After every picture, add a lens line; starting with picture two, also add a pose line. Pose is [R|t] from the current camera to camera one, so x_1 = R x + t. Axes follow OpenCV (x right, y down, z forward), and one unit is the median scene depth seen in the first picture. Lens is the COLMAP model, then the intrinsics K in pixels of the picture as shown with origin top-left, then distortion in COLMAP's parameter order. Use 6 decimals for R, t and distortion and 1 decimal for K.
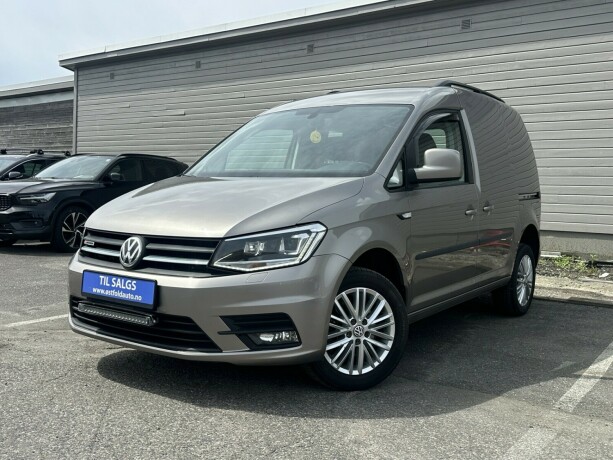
lens RADIAL K [[625.0, 0, 307.2], [0, 625.0, 233.2], [0, 0, 1]] dist [-0.019488, 0.000000]
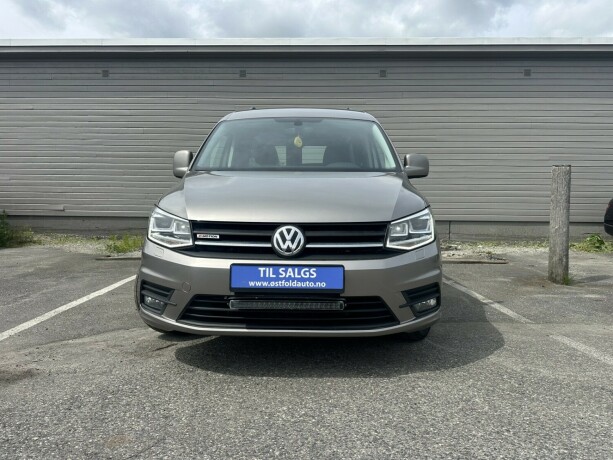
lens RADIAL K [[441.7, 0, 305.5], [0, 441.7, 224.6], [0, 0, 1]] dist [0.013054, -0.016998]
pose [[0.820336, -0.039998, 0.570482, -0.670402], [0.045067, 0.998970, 0.005235, 0.001838], [-0.570104, 0.021415, 0.821293, 0.411757]]
